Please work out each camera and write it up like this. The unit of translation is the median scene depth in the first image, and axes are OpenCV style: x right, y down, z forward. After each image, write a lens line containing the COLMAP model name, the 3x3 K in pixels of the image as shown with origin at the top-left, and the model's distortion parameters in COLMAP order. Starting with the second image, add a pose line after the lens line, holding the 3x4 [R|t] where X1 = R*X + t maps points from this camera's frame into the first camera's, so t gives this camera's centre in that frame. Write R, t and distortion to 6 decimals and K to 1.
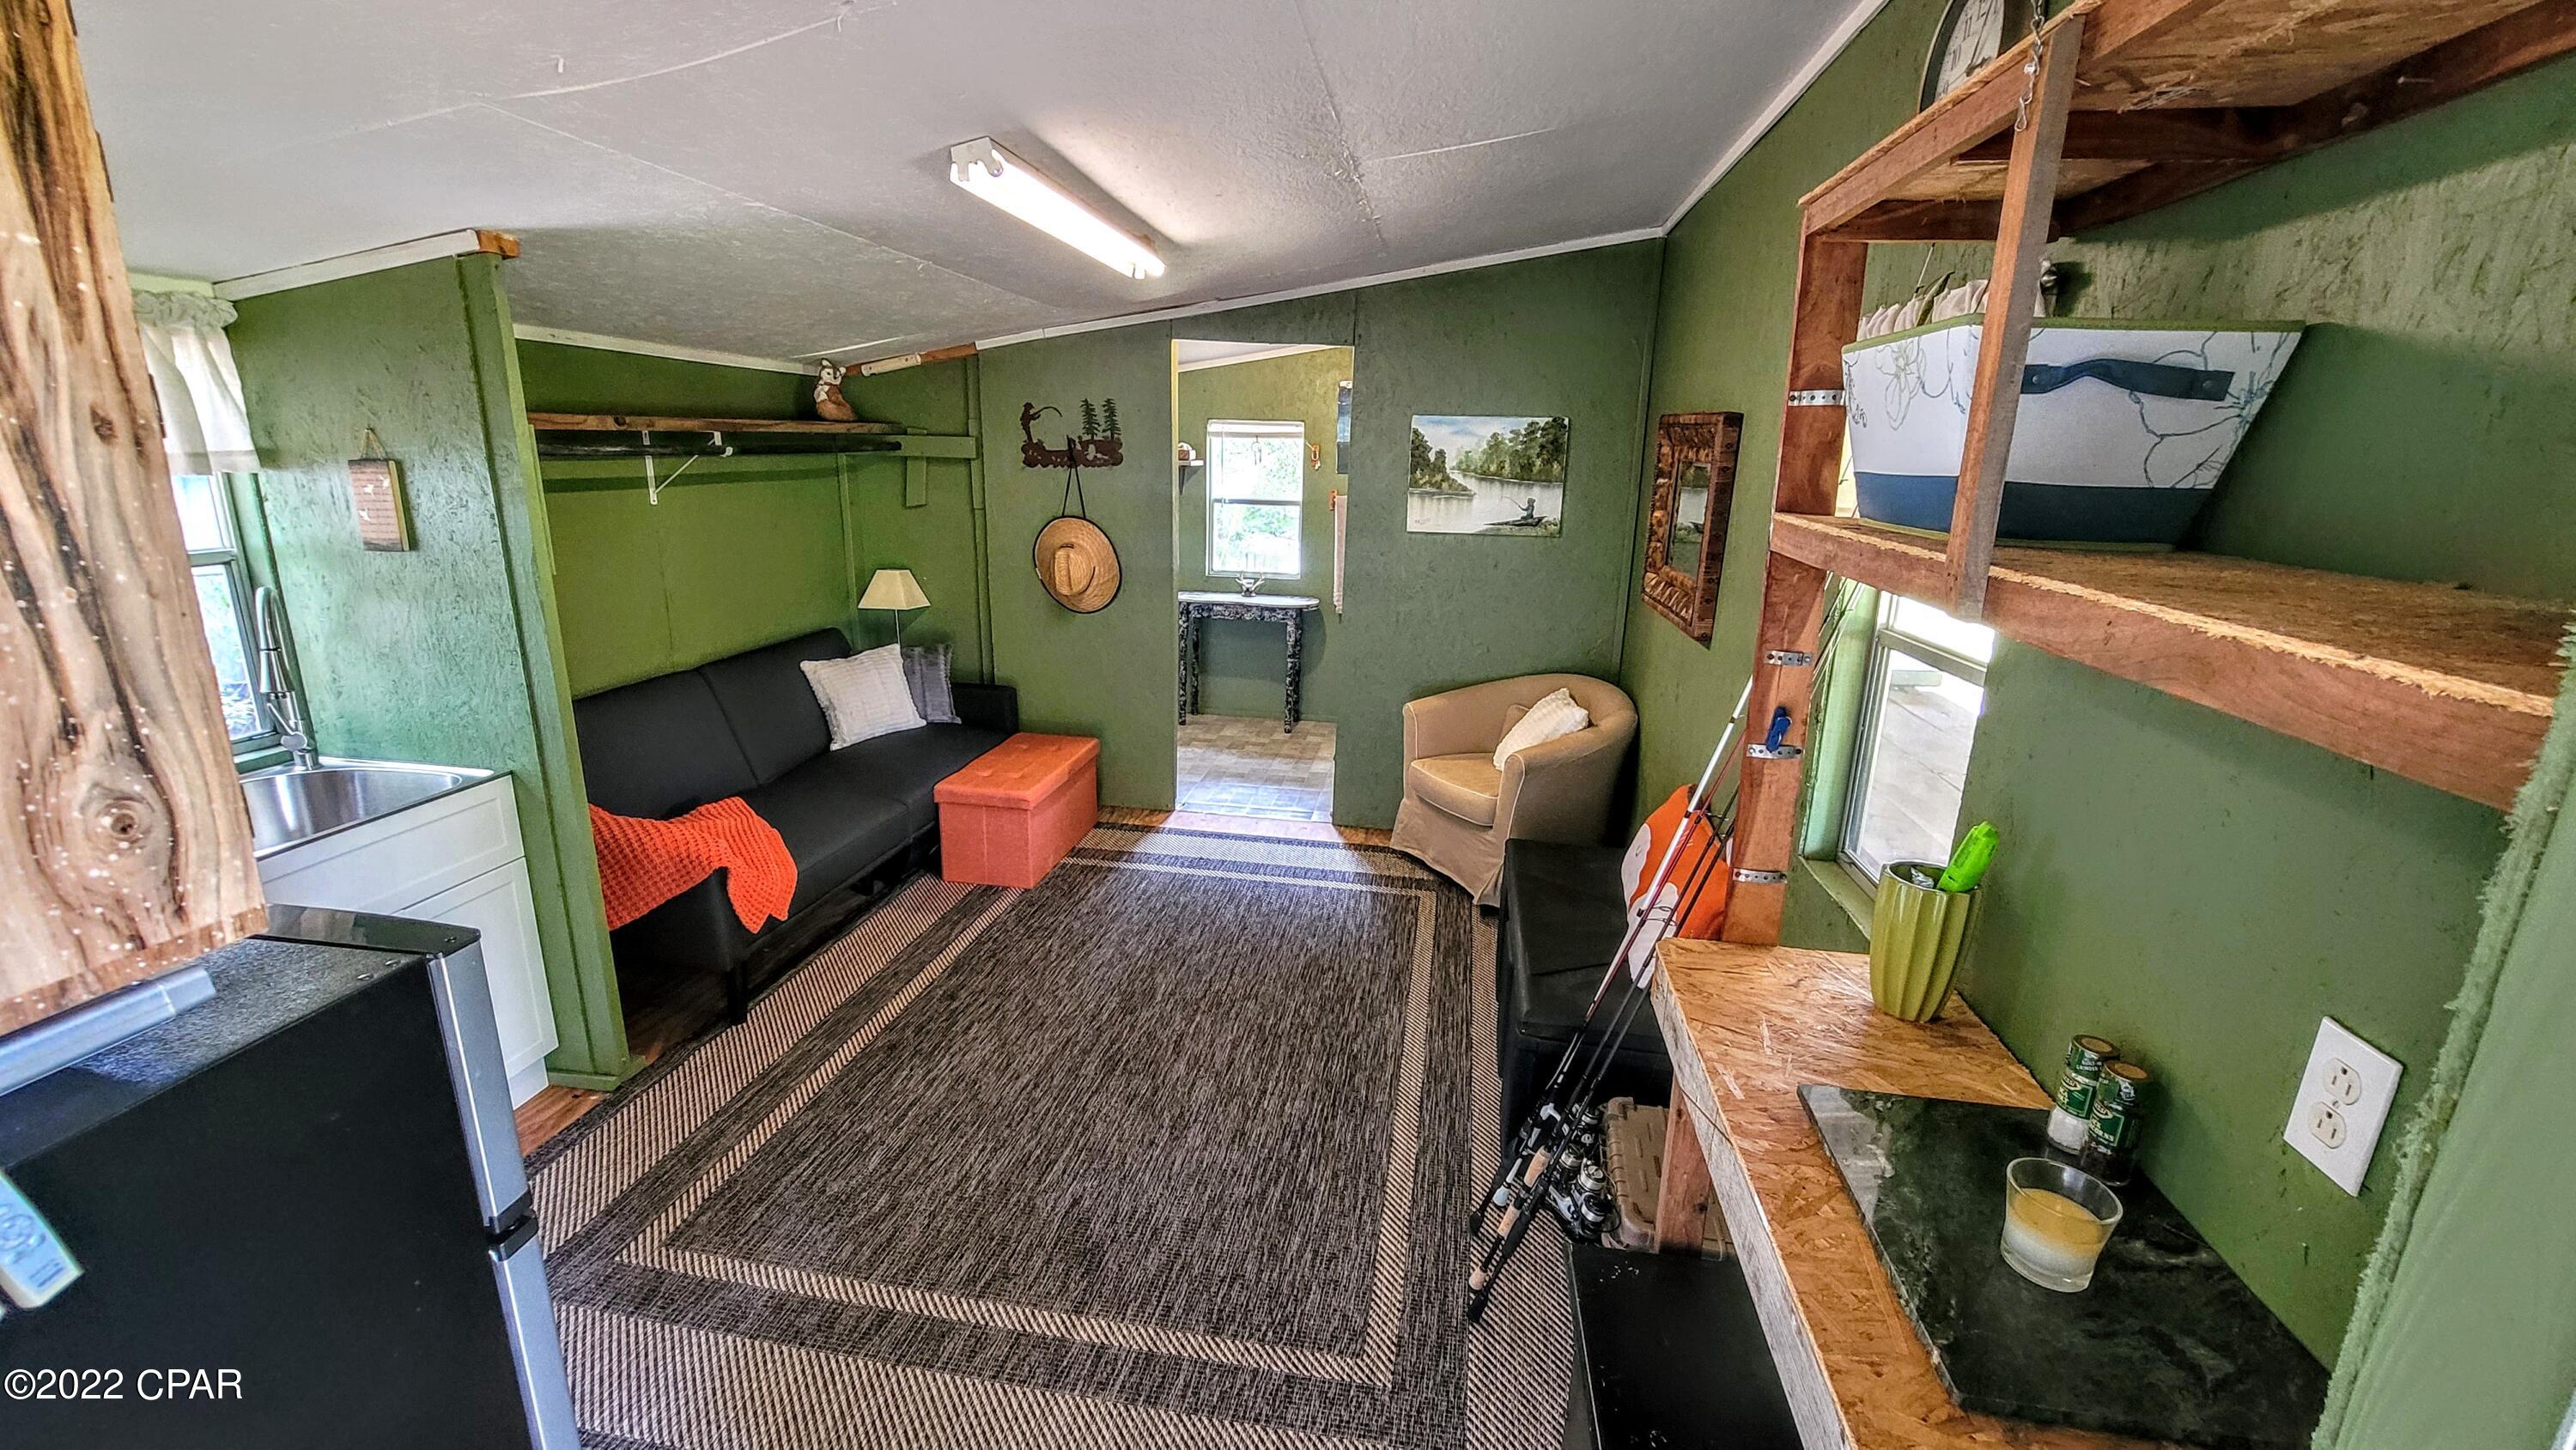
lens RADIAL K [[1059.2, 0, 1301.0], [0, 1059.2, 719.9], [0, 0, 1]] dist [-0.003874, 0.000540]
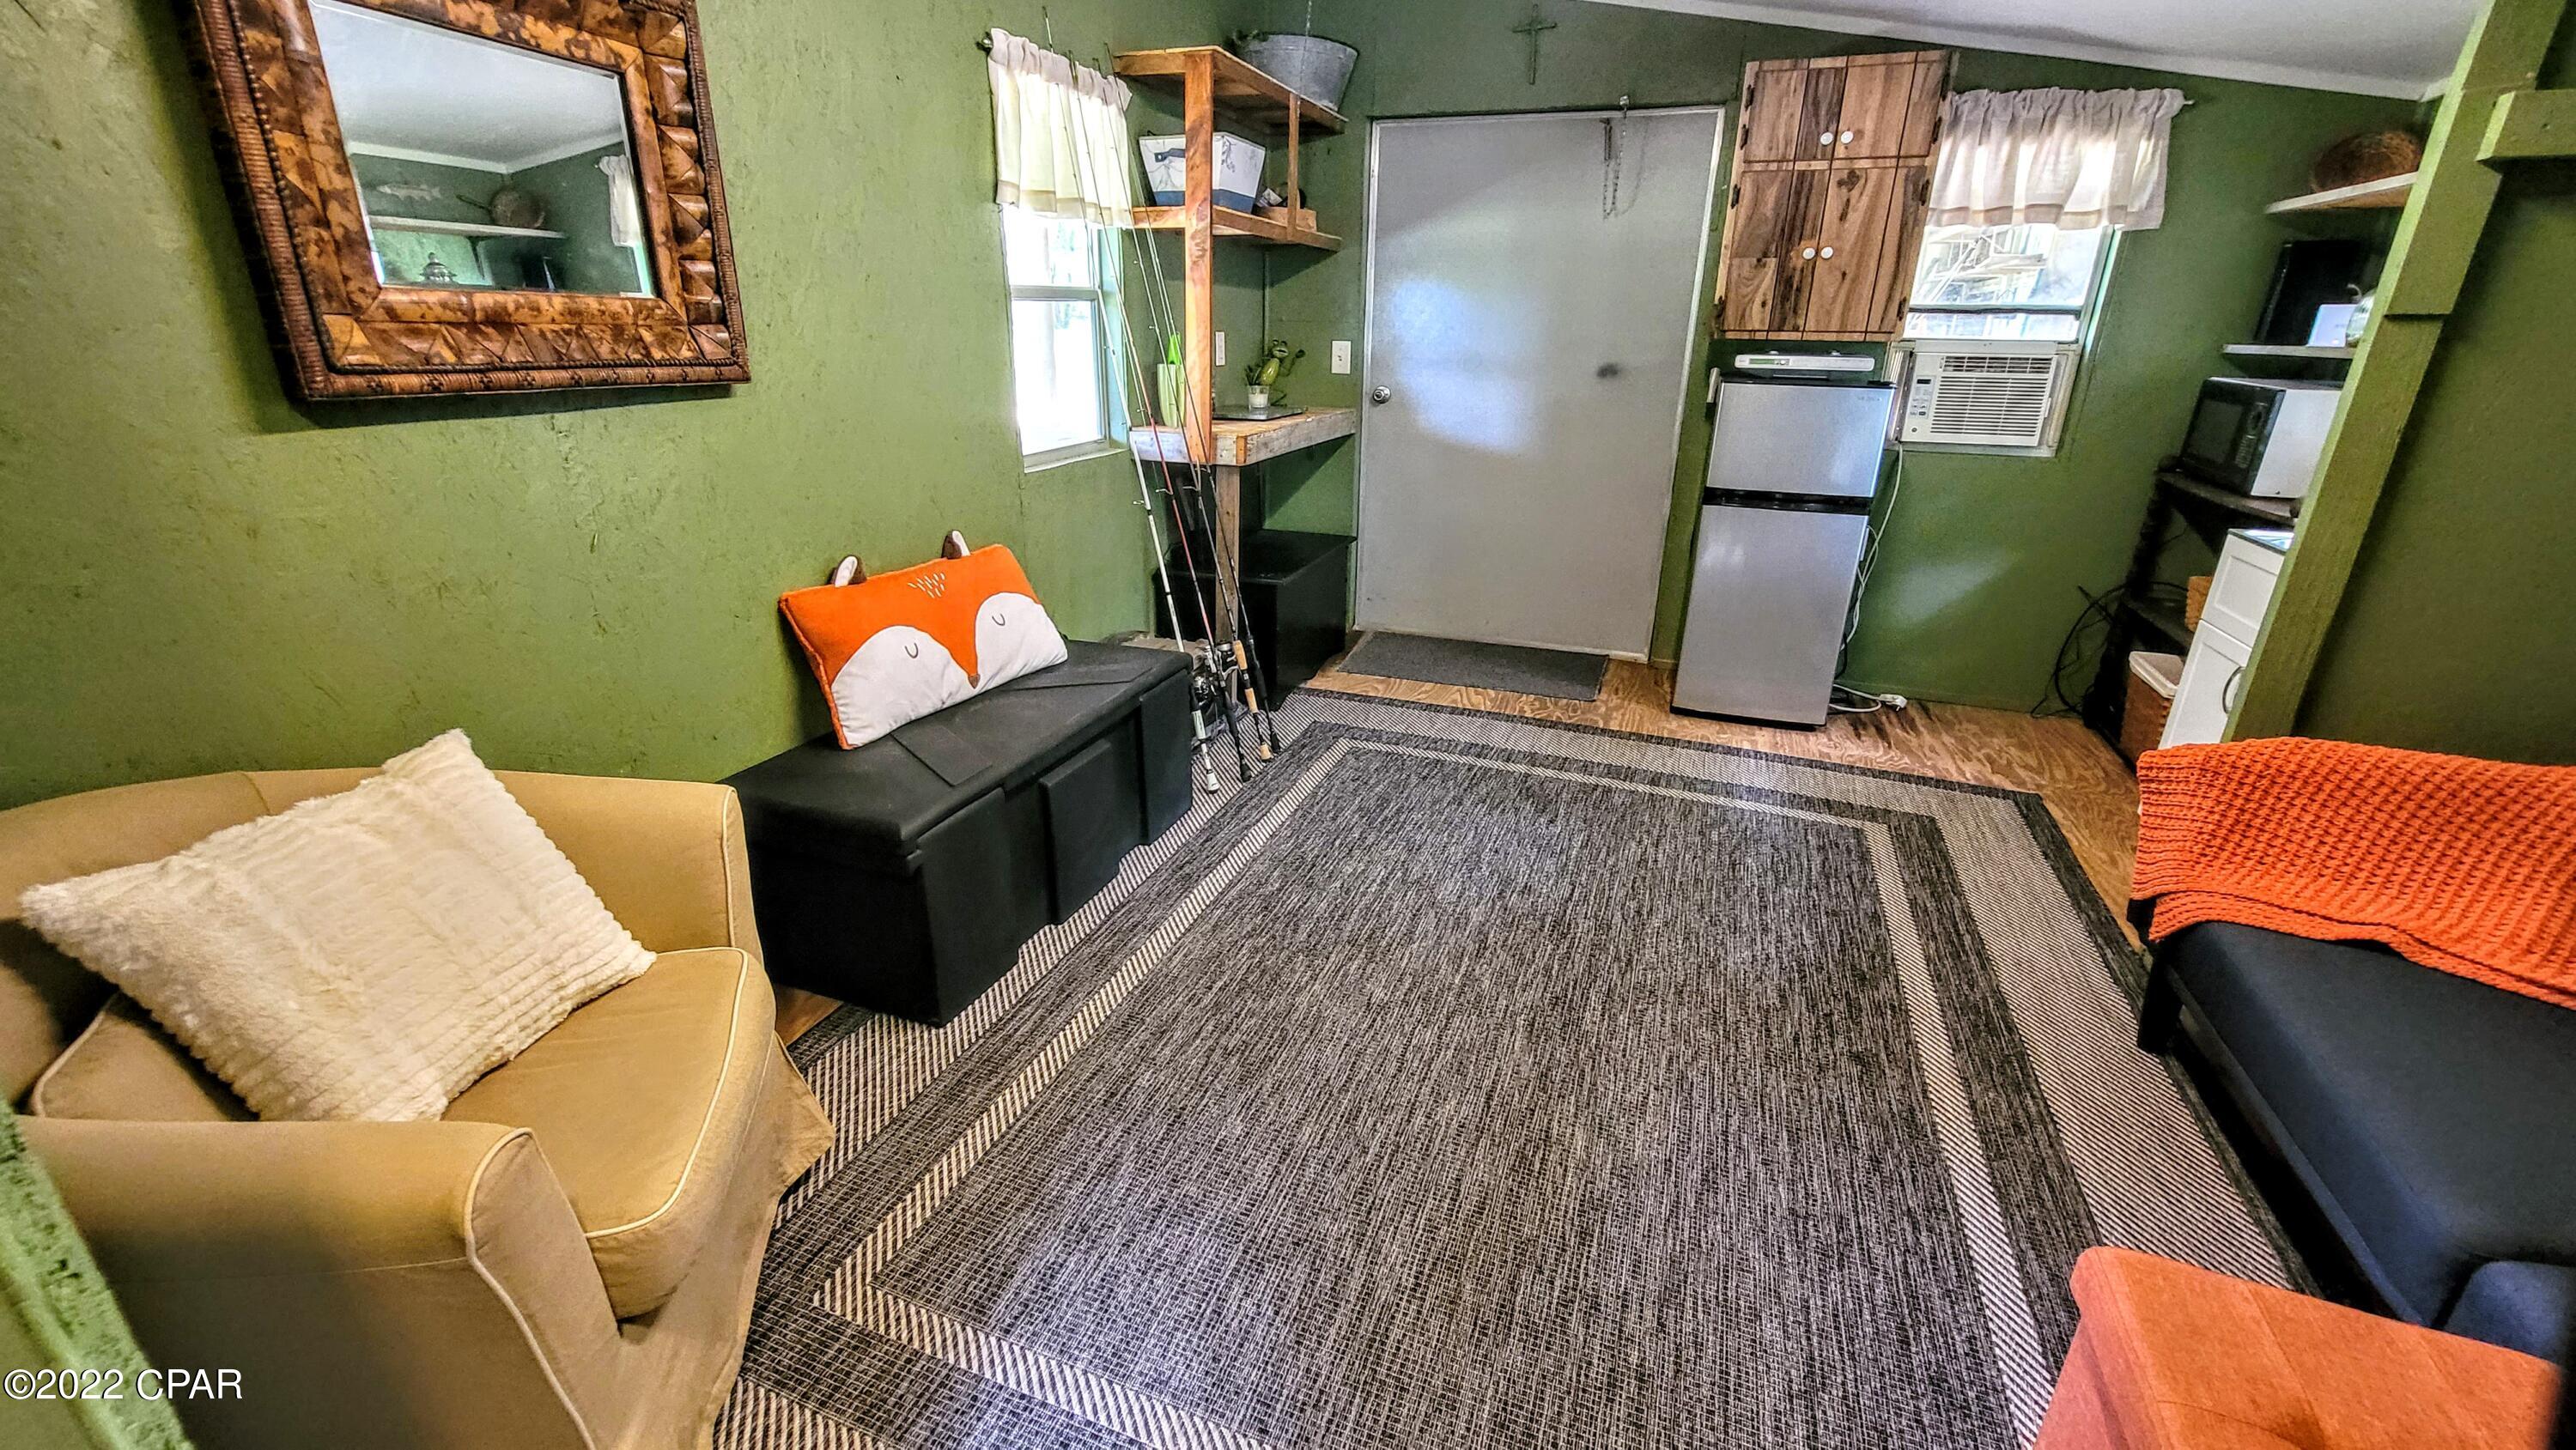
lens RADIAL K [[1056.9, 0, 1294.3], [0, 1056.9, 722.5], [0, 0, 1]] dist [-0.010529, 0.001855]
pose [[-0.976186, -0.113581, 0.184823, -0.078368], [0.015352, 0.813674, 0.581119, -0.204517], [-0.216390, 0.570118, -0.792554, 1.141629]]
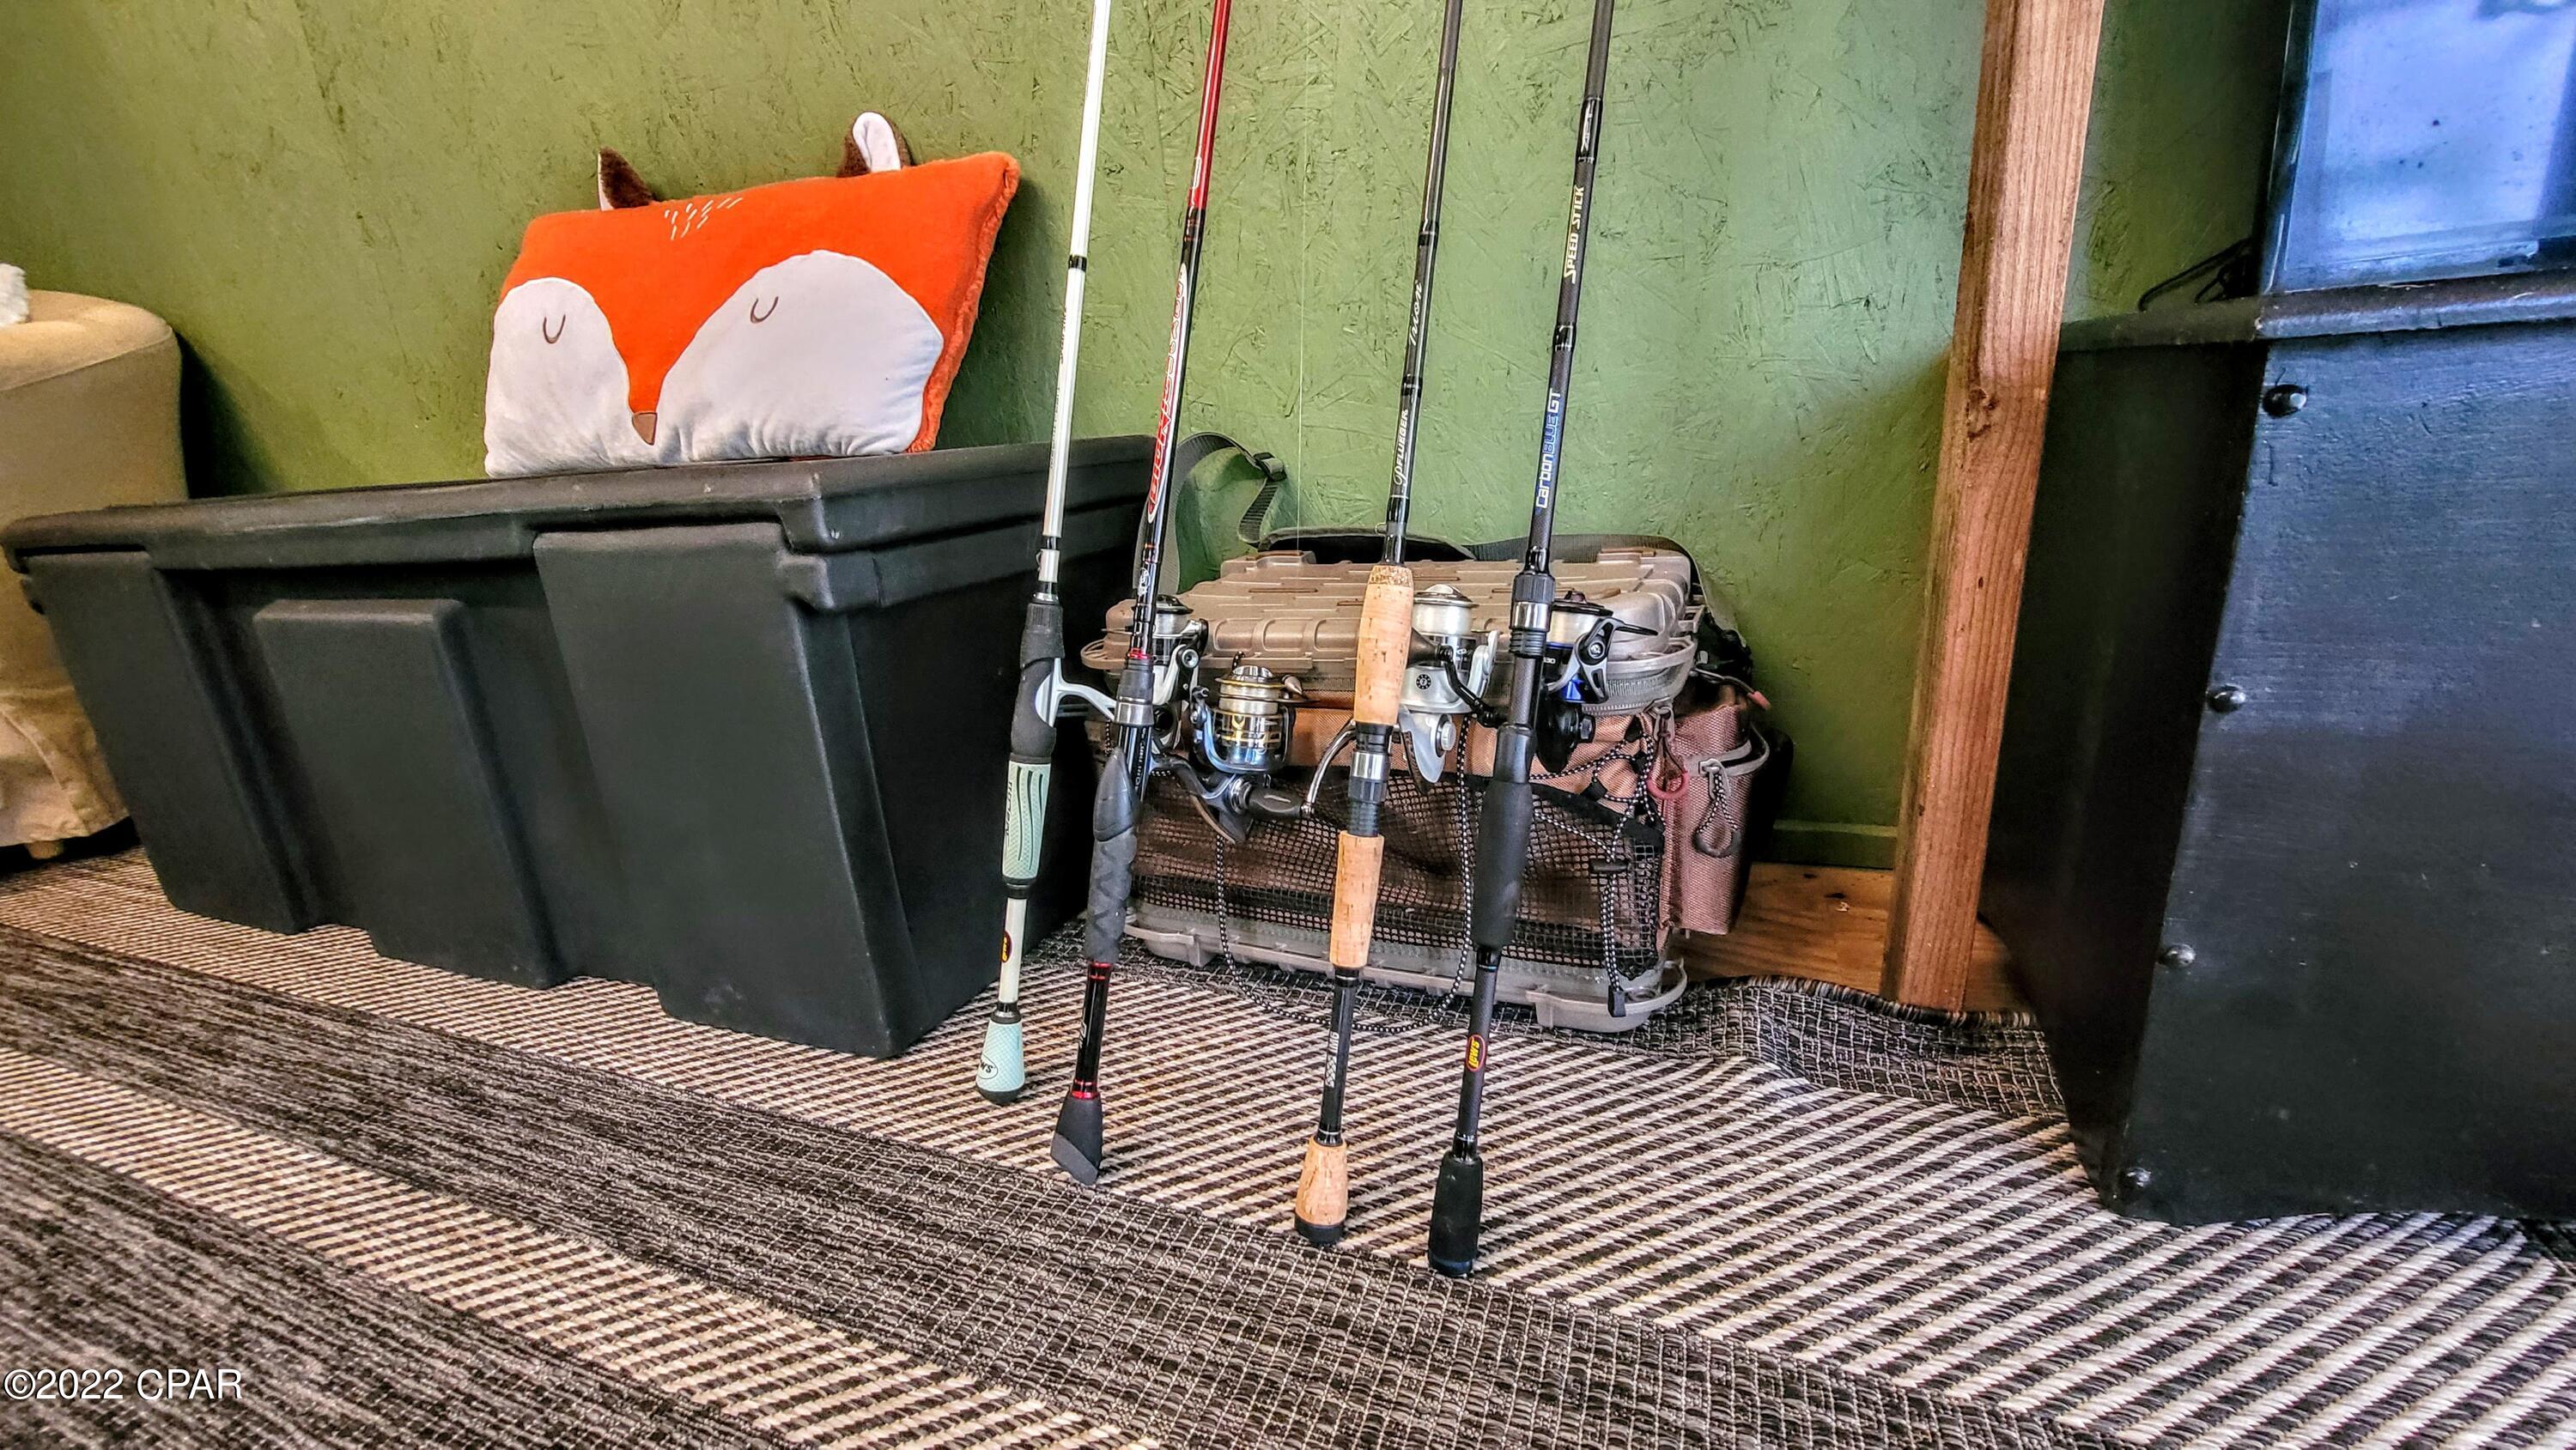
lens RADIAL K [[1059.2, 0, 1295.8], [0, 1059.2, 734.4], [0, 0, 1]] dist [-0.003874, 0.000540]
pose [[0.216678, -0.334252, 0.917238, -0.027976], [0.320466, 0.911848, 0.256584, 0.180371], [-0.922145, 0.238348, 0.304694, 0.470102]]
